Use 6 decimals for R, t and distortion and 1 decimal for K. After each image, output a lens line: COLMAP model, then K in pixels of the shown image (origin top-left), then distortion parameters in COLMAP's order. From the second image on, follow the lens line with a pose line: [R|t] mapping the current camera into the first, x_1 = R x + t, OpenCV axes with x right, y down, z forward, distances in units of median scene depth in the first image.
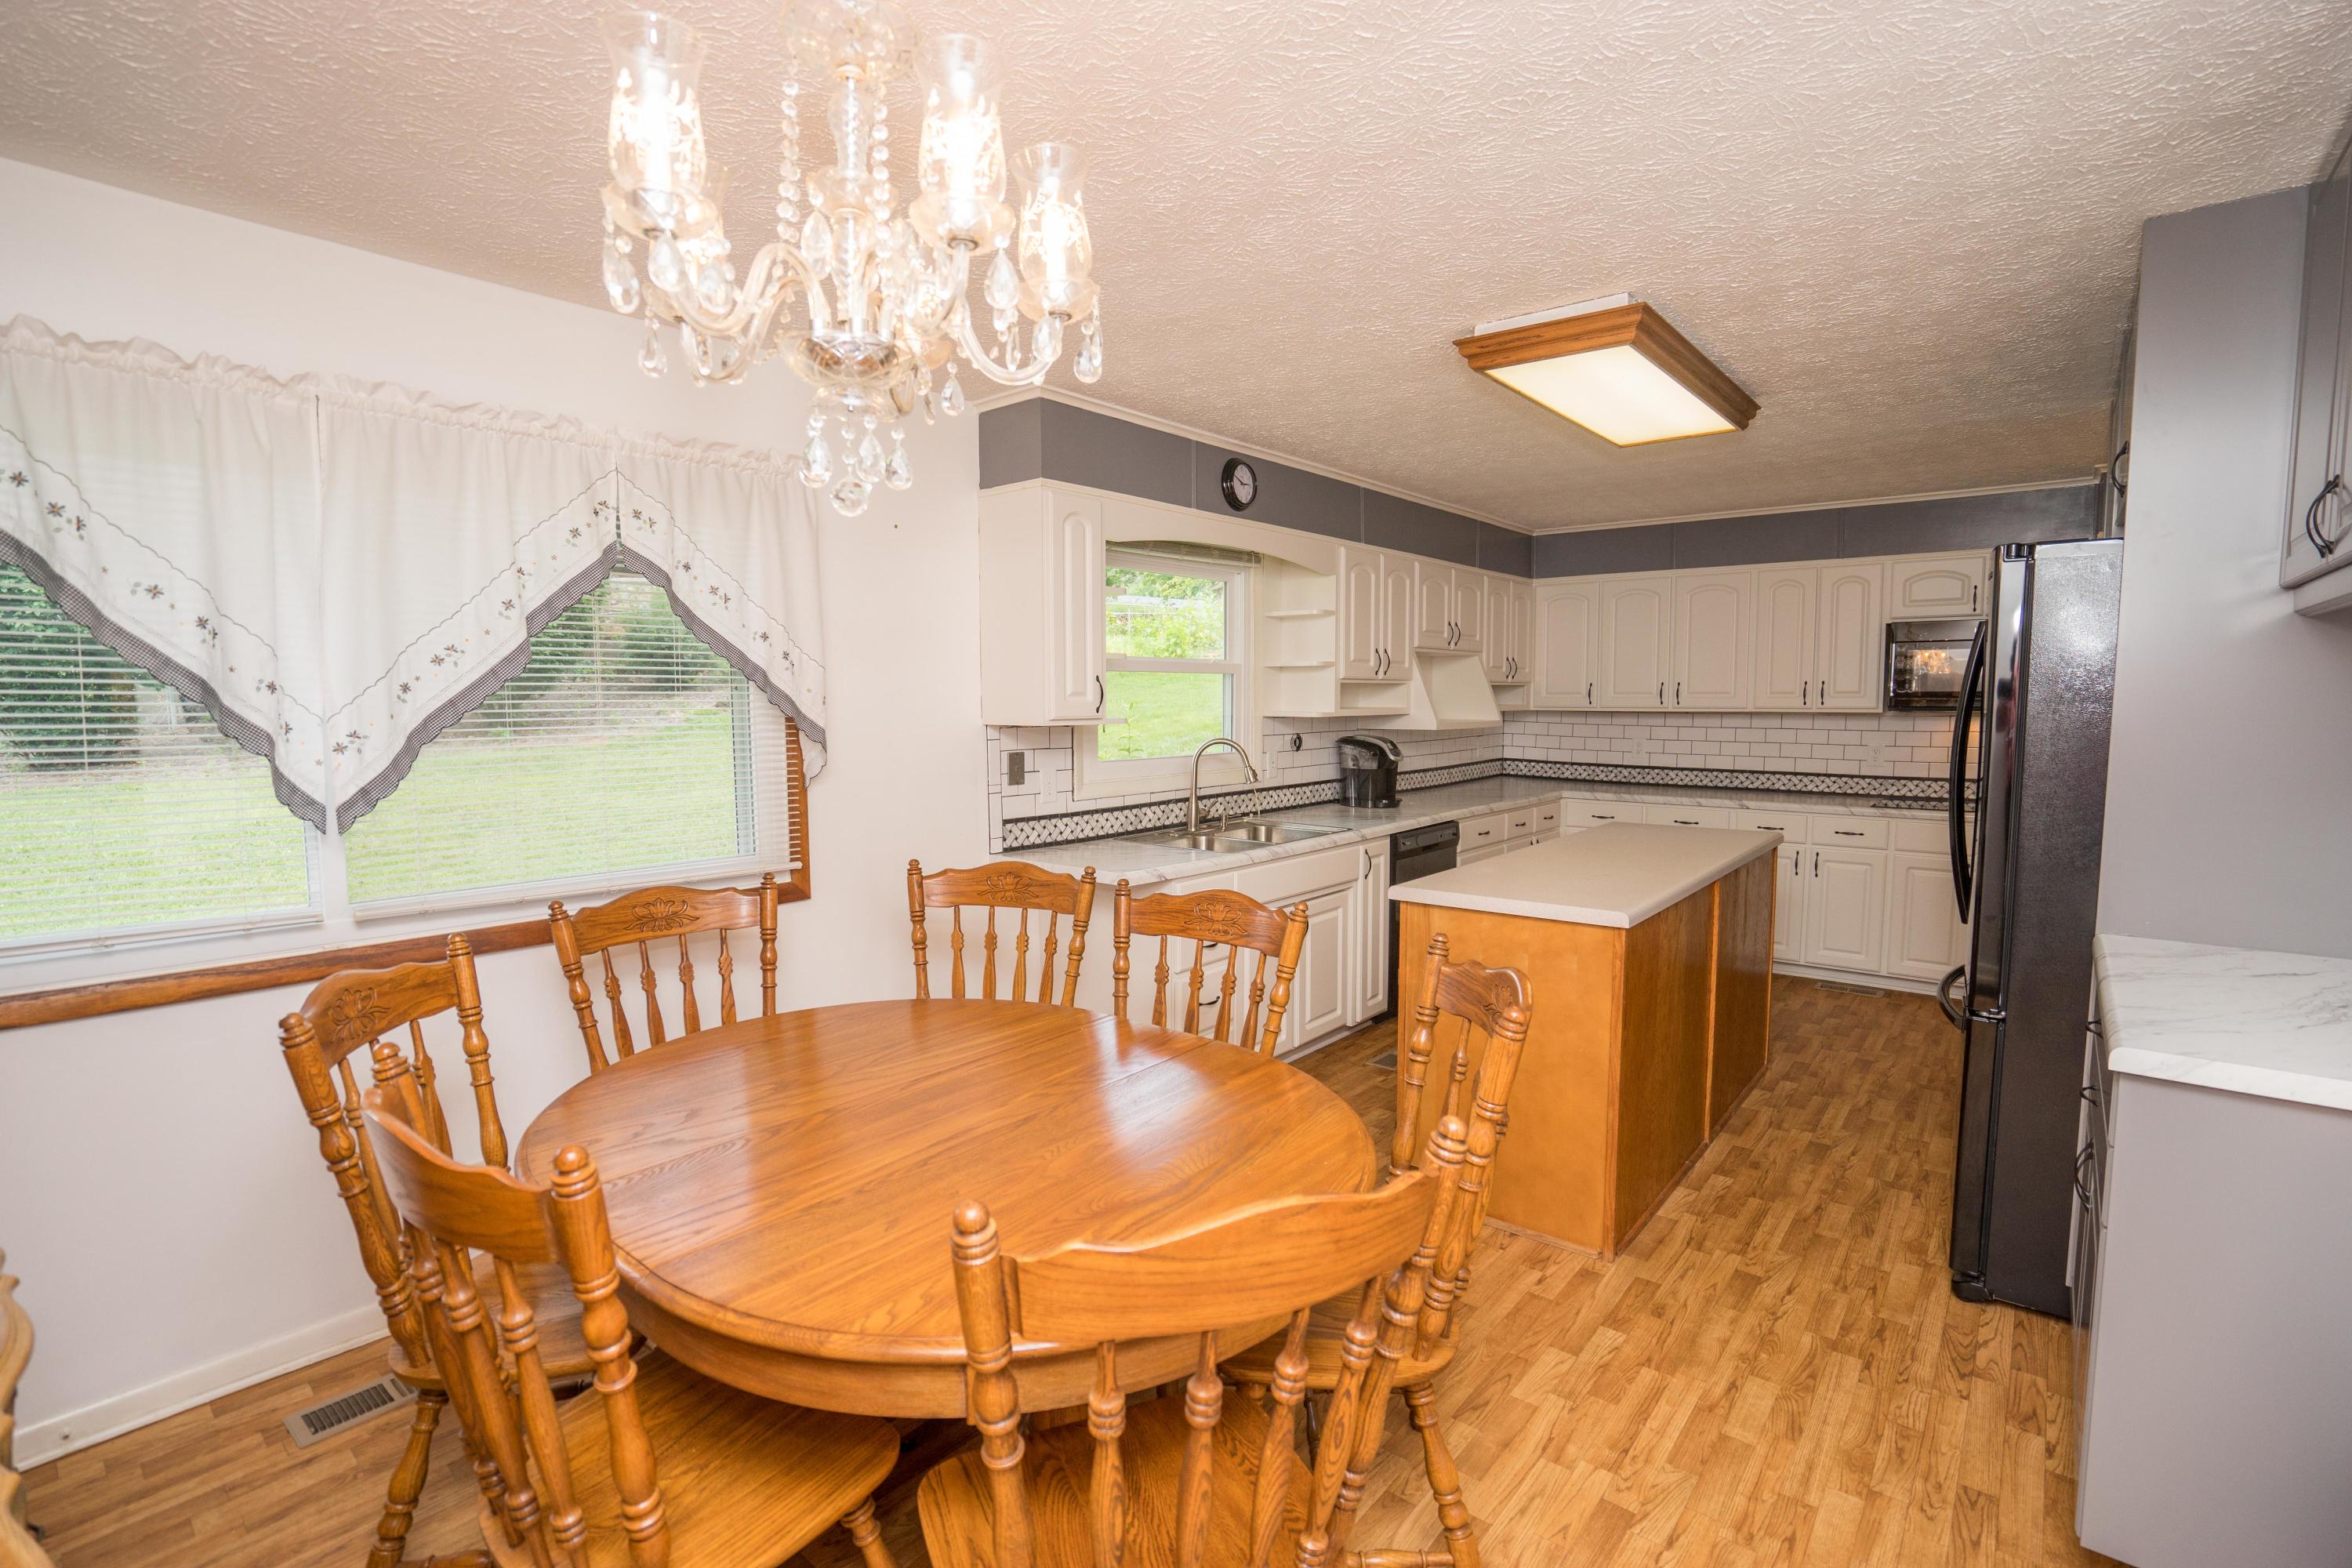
lens RADIAL K [[1104.0, 0, 1174.1], [0, 1104.0, 787.8], [0, 0, 1]] dist [-0.046429, 0.020895]
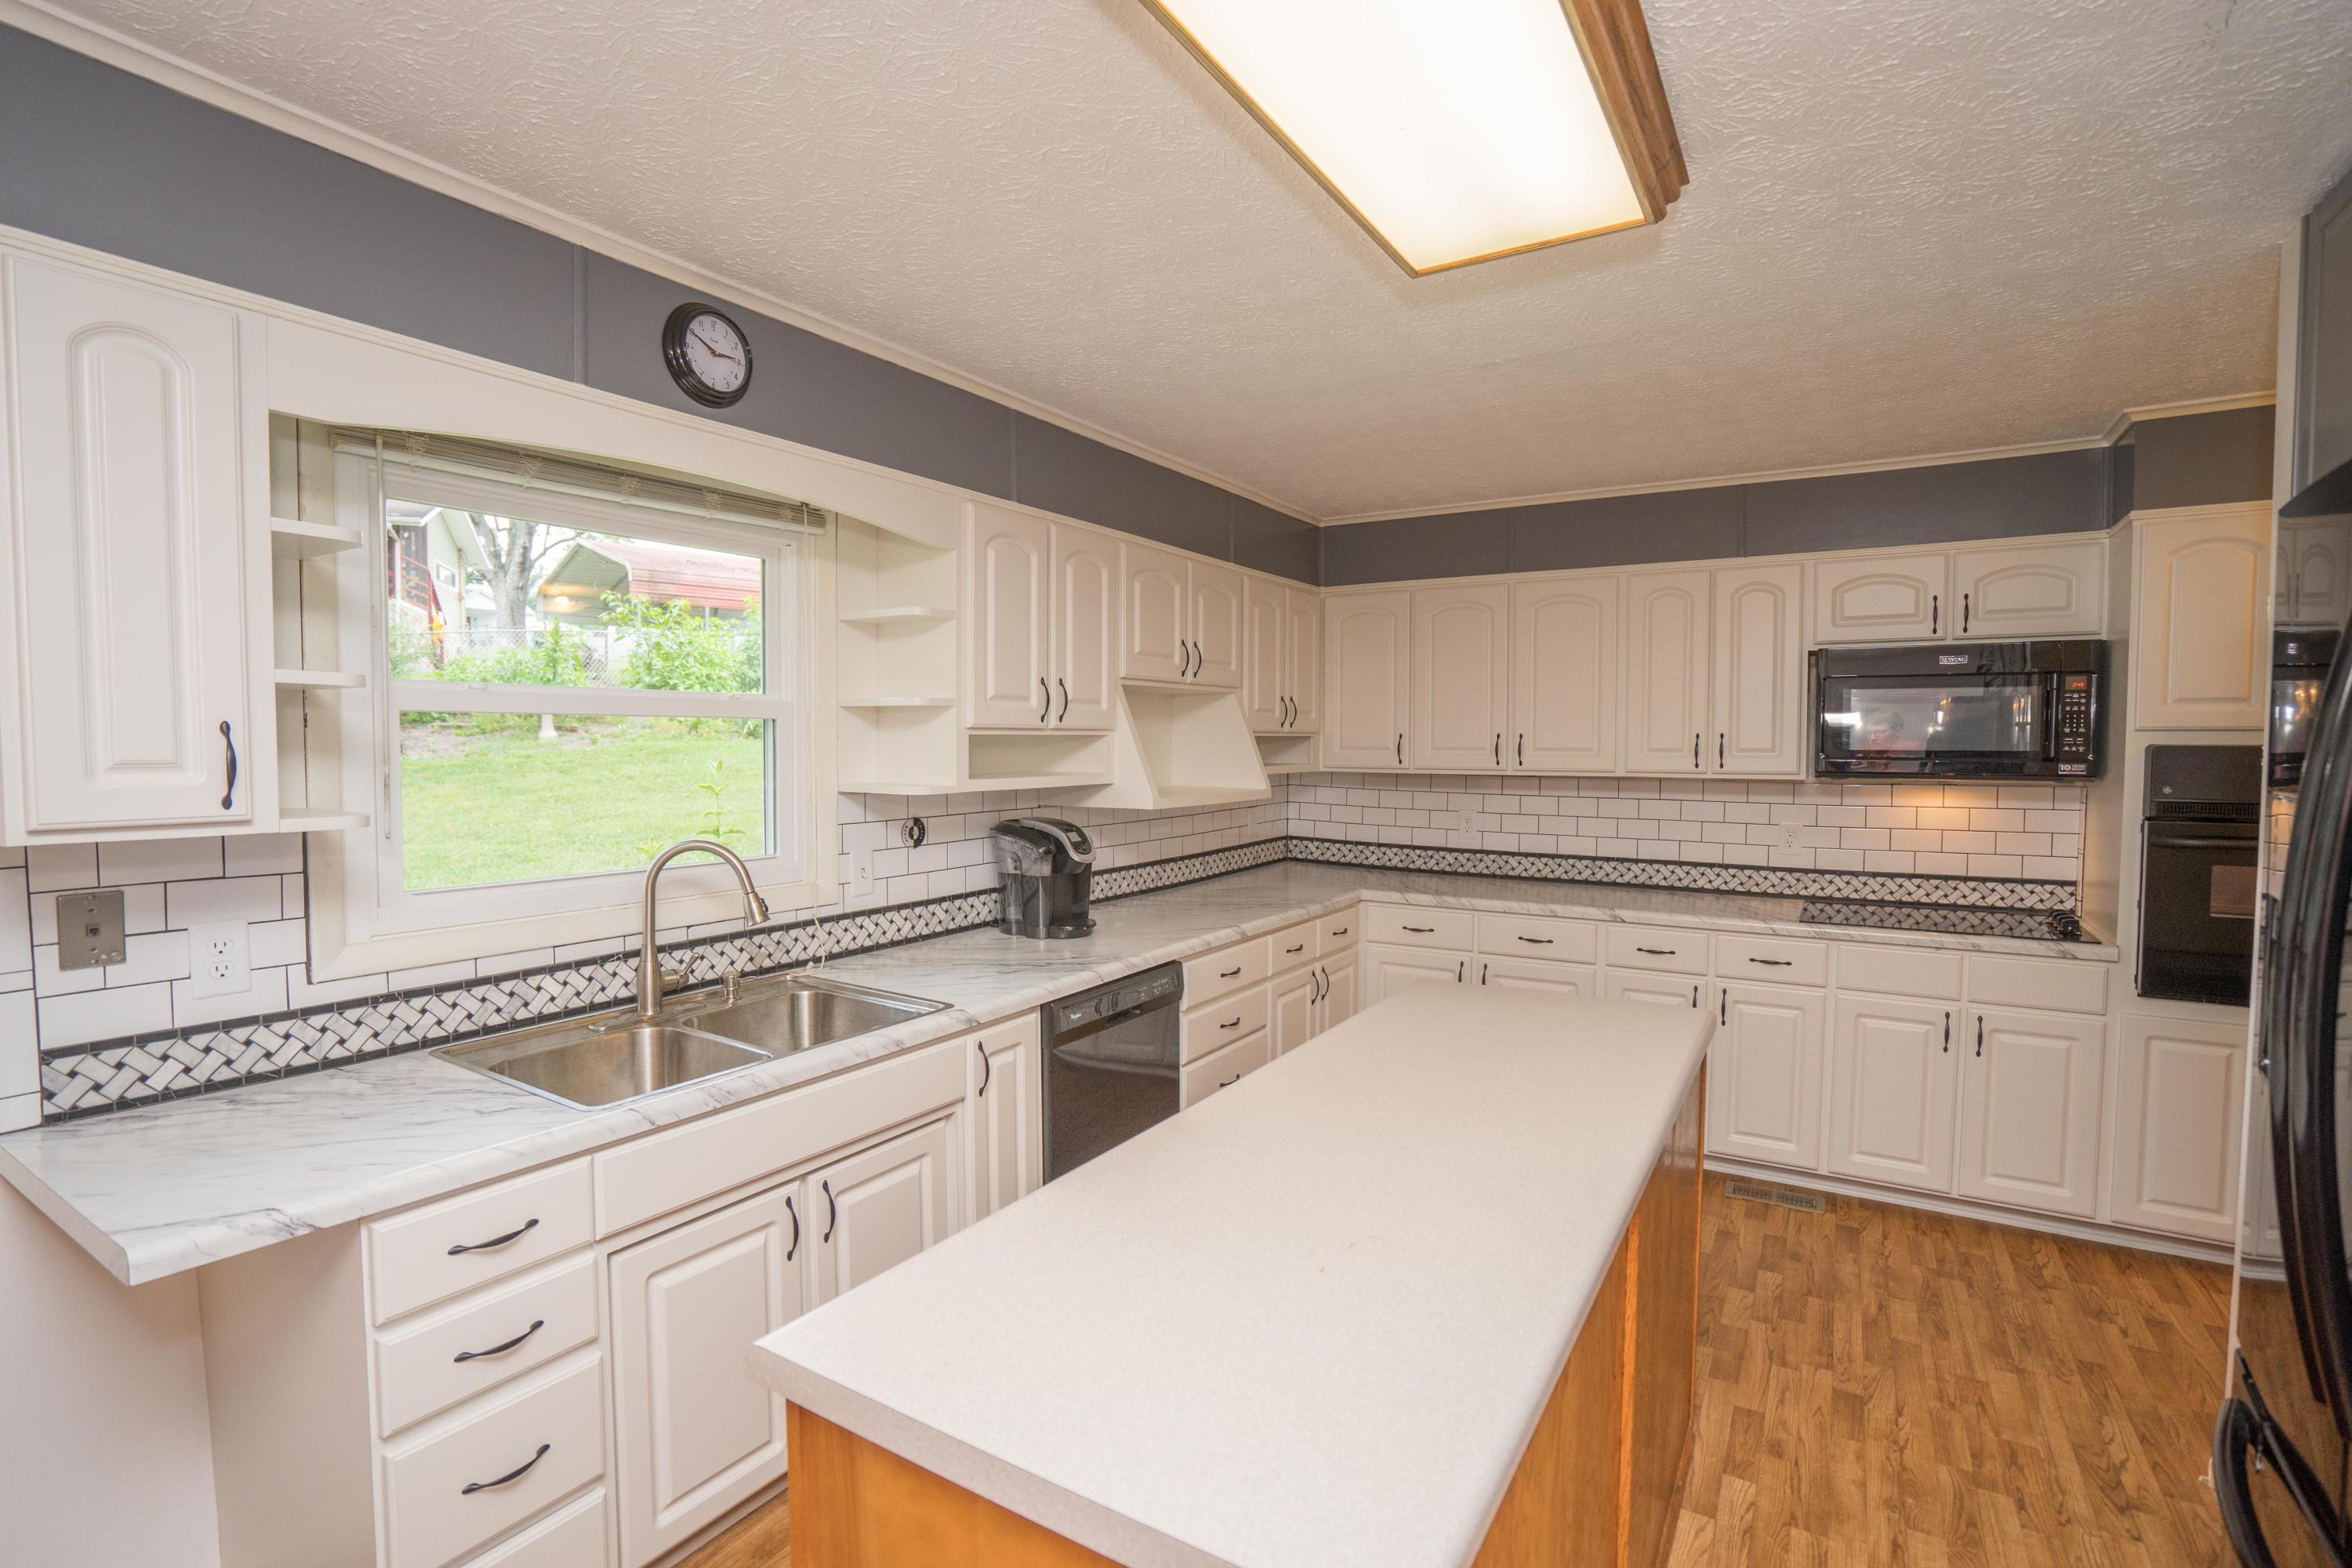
lens RADIAL K [[1102.1, 0, 1155.7], [0, 1102.1, 782.1], [0, 0, 1]] dist [-0.063890, 0.022910]
pose [[0.992750, 0.000742, 0.120196, 0.166602], [0.004603, 0.999013, -0.044187, -0.040743], [-0.120110, 0.044420, 0.991766, 0.383725]]
